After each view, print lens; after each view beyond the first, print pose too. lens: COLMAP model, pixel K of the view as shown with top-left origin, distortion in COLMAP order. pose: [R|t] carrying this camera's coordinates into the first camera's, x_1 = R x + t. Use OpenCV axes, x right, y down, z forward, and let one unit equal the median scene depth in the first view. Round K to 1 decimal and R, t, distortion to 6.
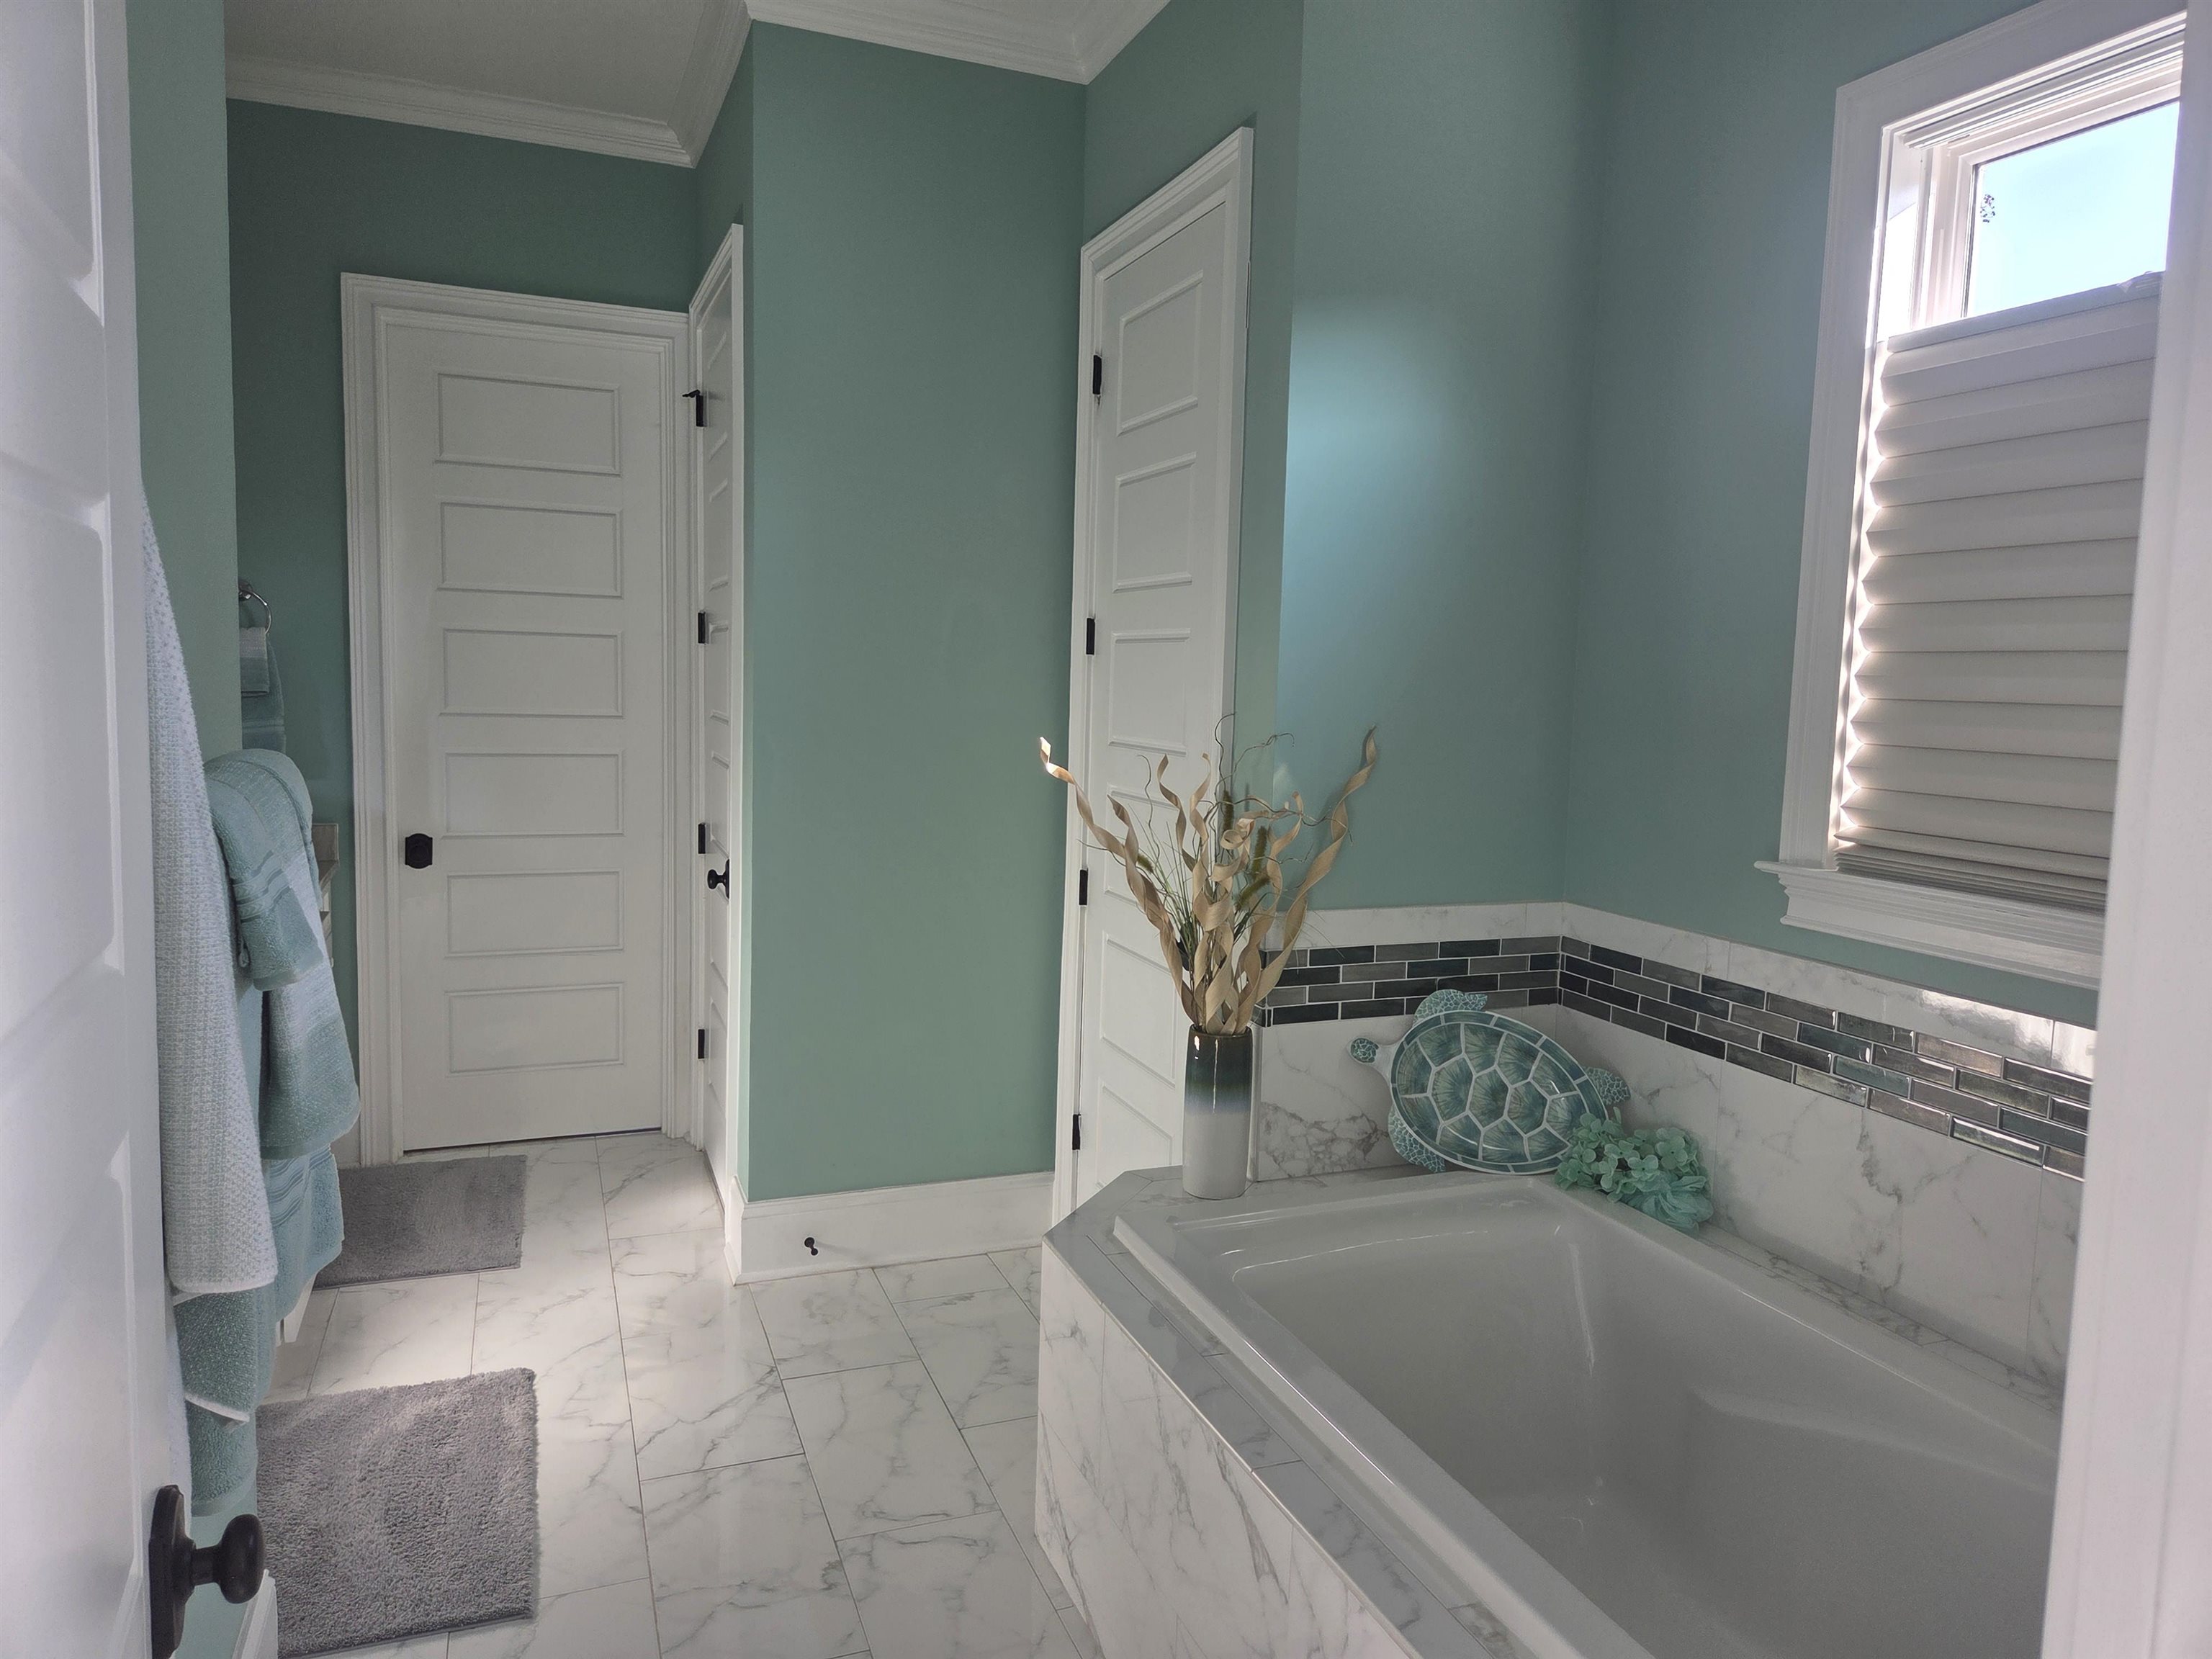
lens RADIAL K [[1482.0, 0, 1112.2], [0, 1482.0, 854.3], [0, 0, 1]] dist [0.073452, -0.072723]
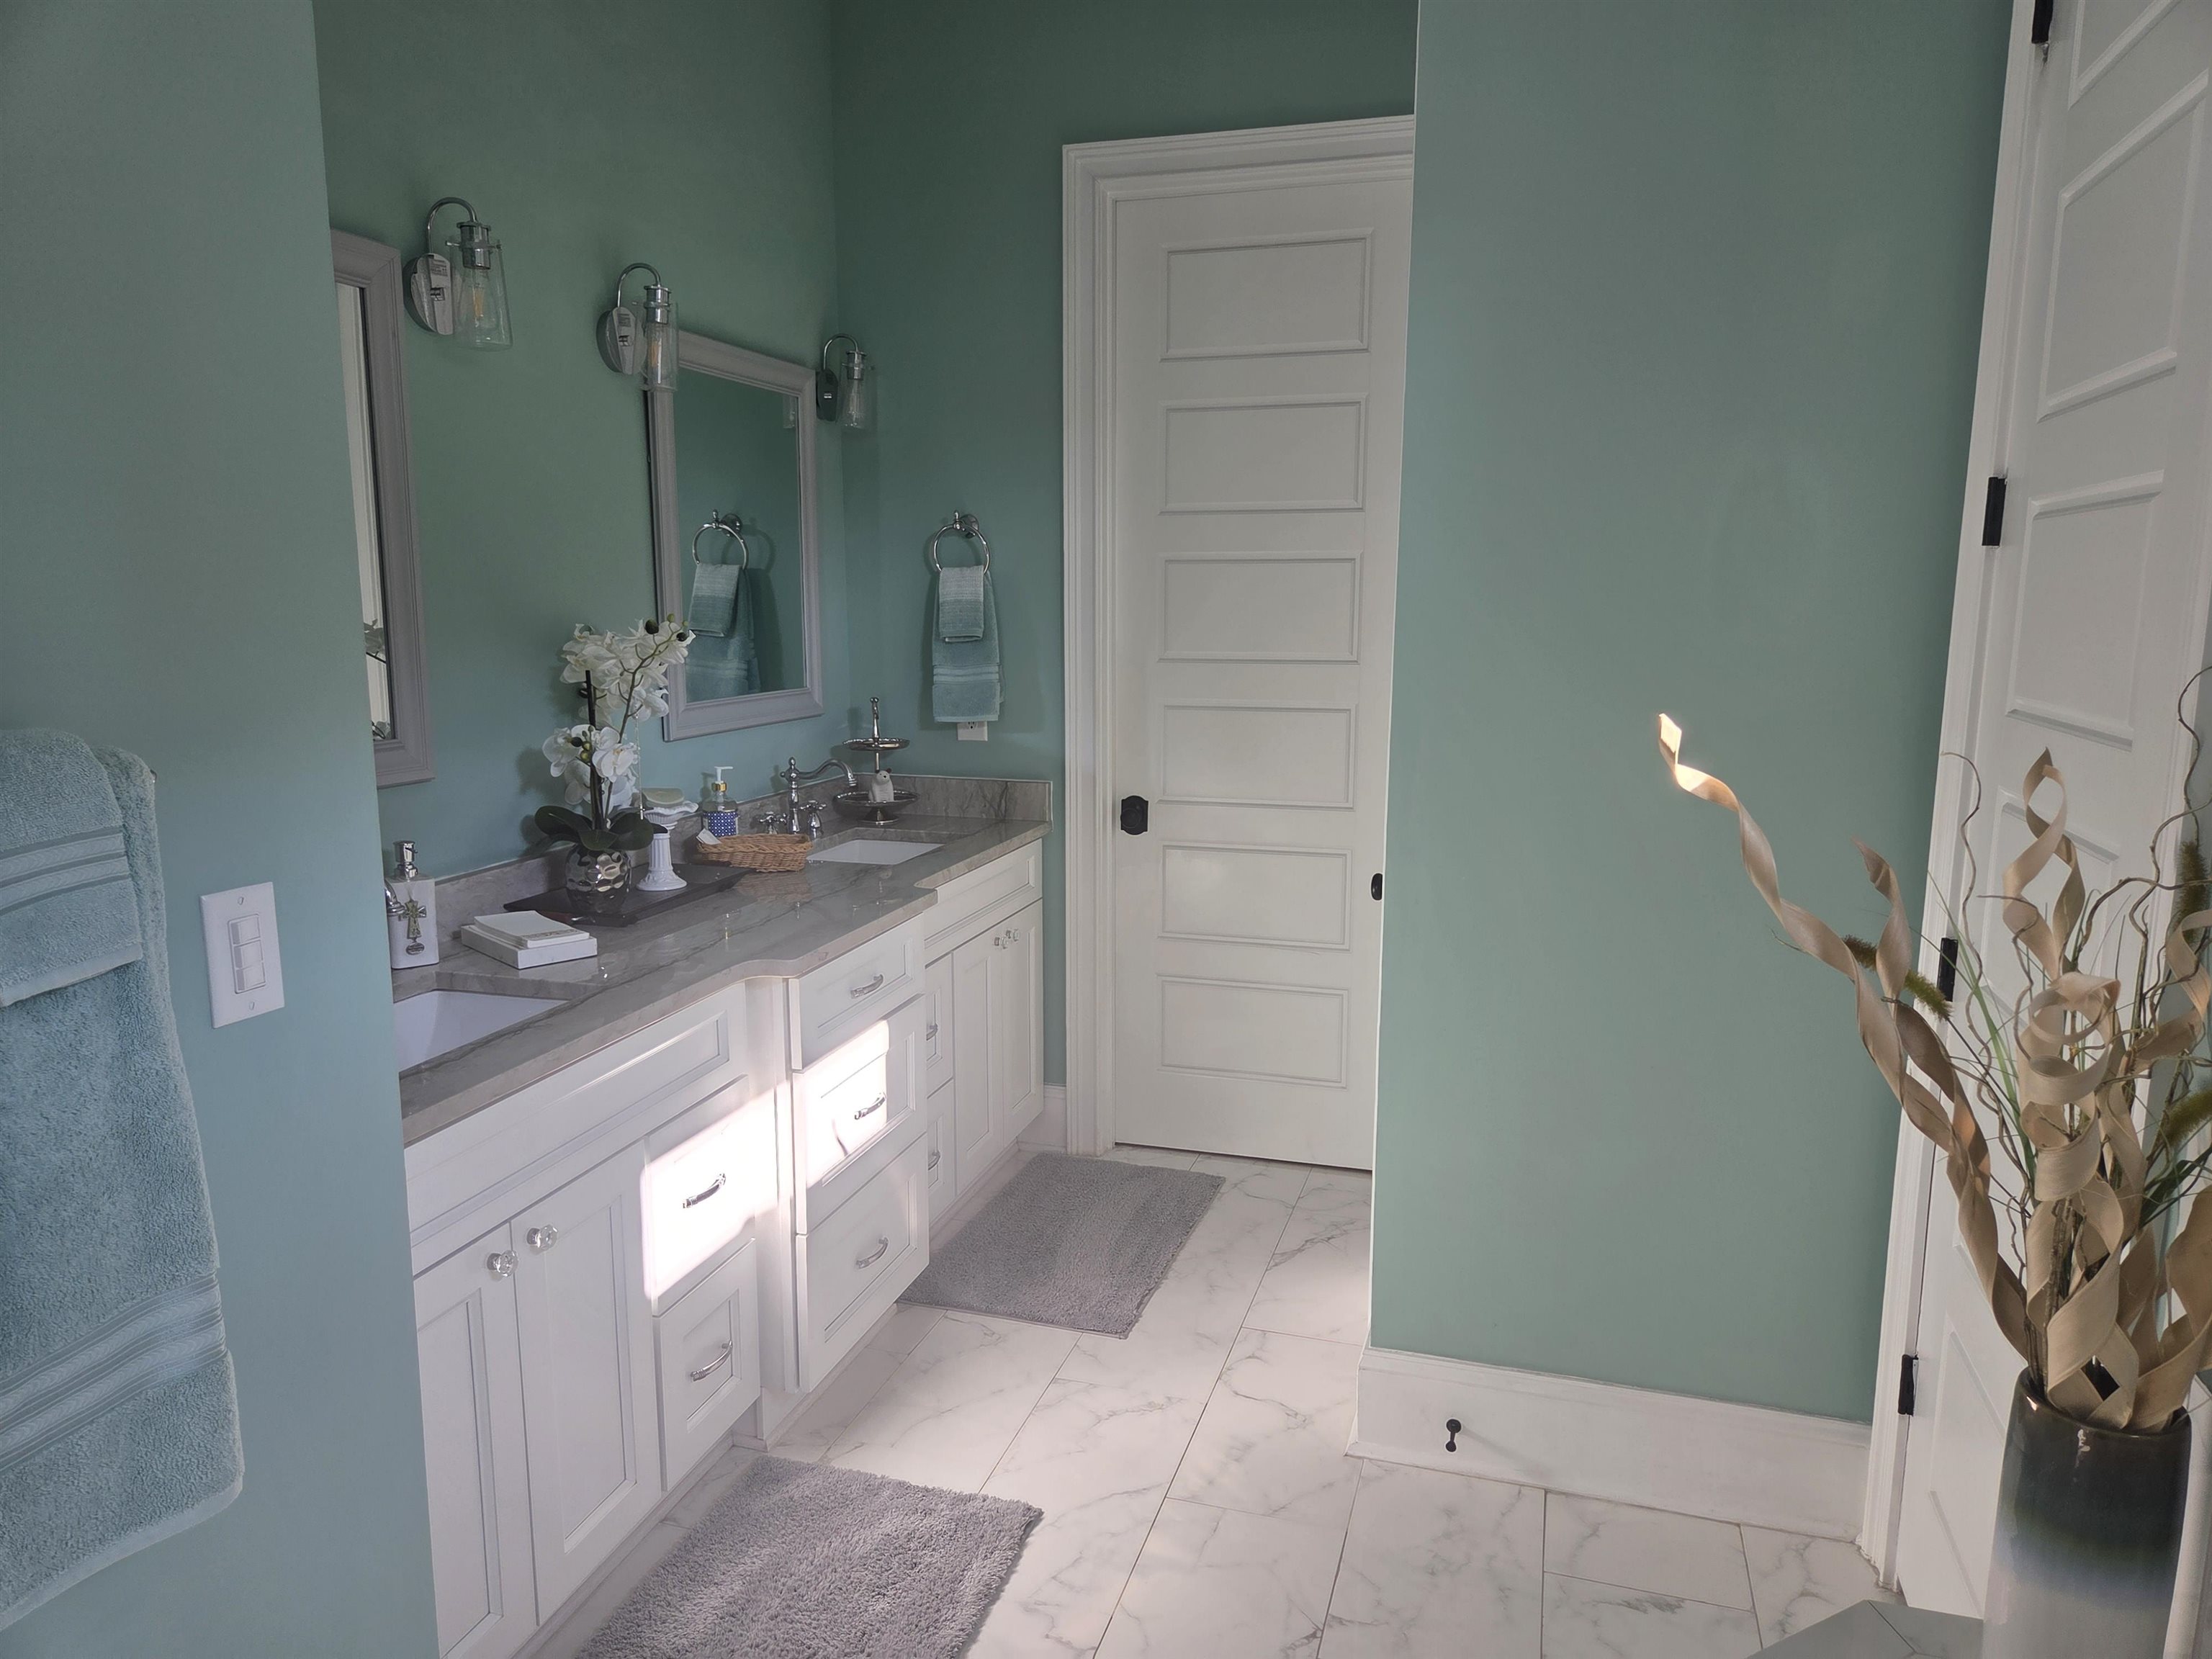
lens RADIAL K [[1482.0, 0, 1112.2], [0, 1482.0, 854.3], [0, 0, 1]] dist [0.073452, -0.072723]
pose [[0.785372, 0.081899, -0.613583, 0.076245], [-0.056626, 0.996558, 0.060538, -0.036495], [0.616429, -0.012800, 0.787306, 0.355712]]
